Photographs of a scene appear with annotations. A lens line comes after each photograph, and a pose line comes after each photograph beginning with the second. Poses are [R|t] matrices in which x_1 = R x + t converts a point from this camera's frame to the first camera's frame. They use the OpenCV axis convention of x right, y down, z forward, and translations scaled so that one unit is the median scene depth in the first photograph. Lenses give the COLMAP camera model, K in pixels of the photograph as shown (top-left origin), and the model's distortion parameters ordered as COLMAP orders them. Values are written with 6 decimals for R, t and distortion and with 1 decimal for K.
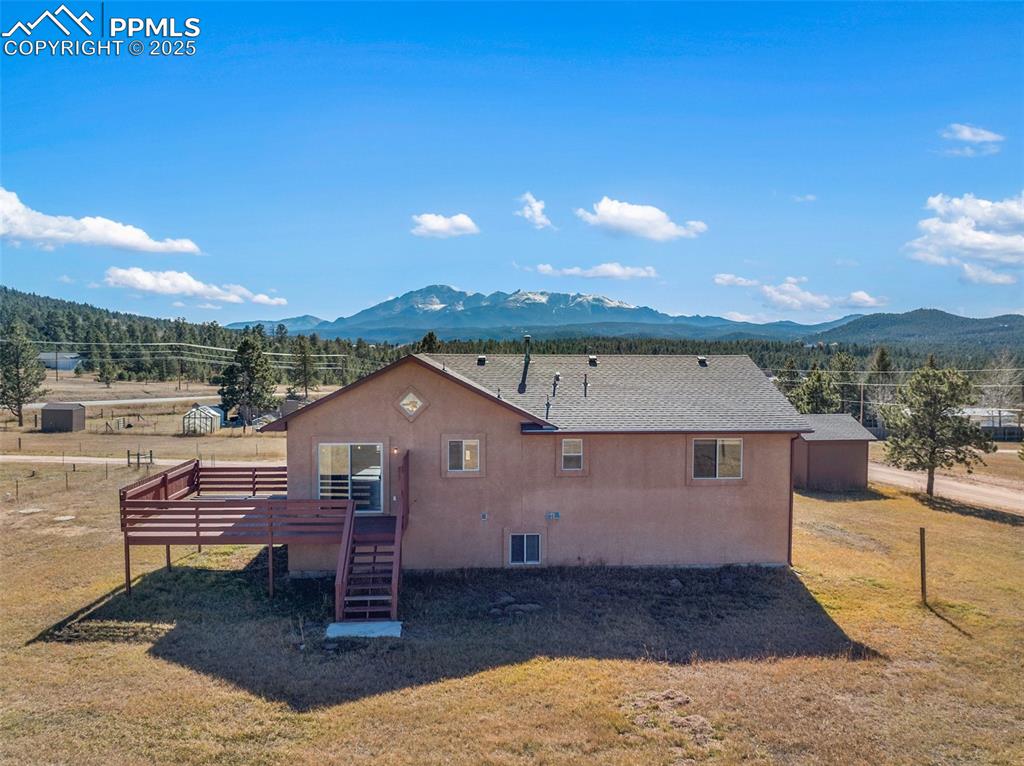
lens RADIAL K [[731.9, 0, 512.0], [0, 731.9, 383.0], [0, 0, 1]] dist [-0.001352, -0.069452]
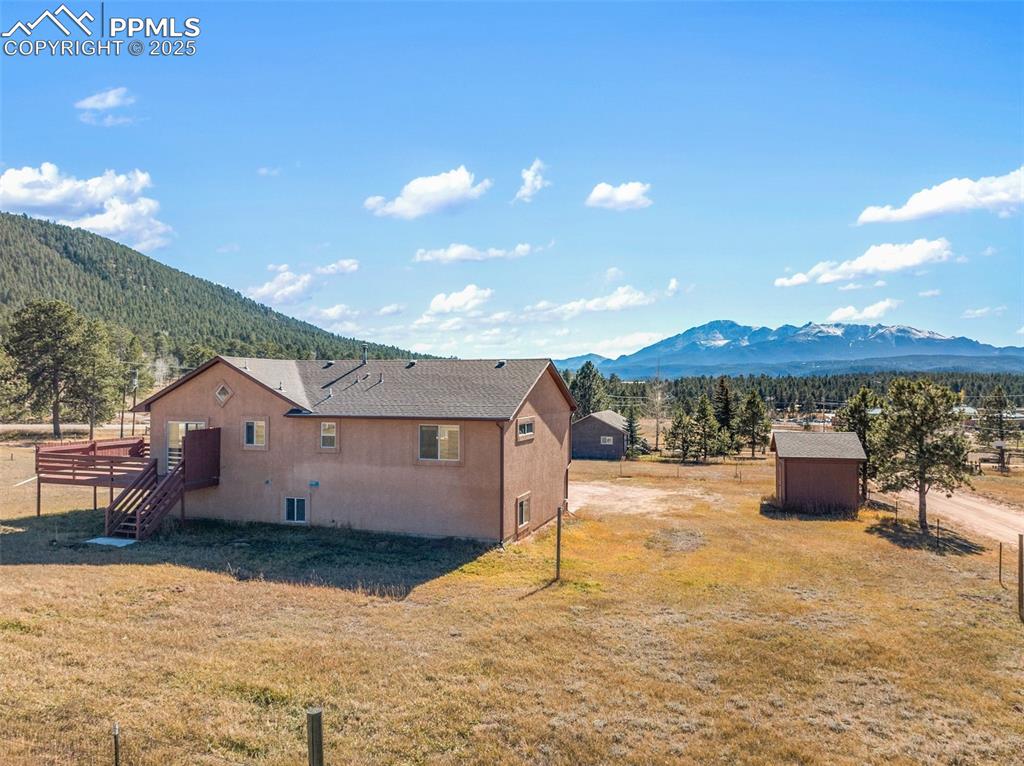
lens RADIAL K [[731.9, 0, 512.0], [0, 731.9, 383.0], [0, 0, 1]] dist [-0.001352, -0.069452]
pose [[0.928478, -0.003205, -0.371373, 0.827041], [-0.015629, 0.998740, -0.047693, 0.063837], [0.371058, 0.050086, 0.927258, -0.031361]]
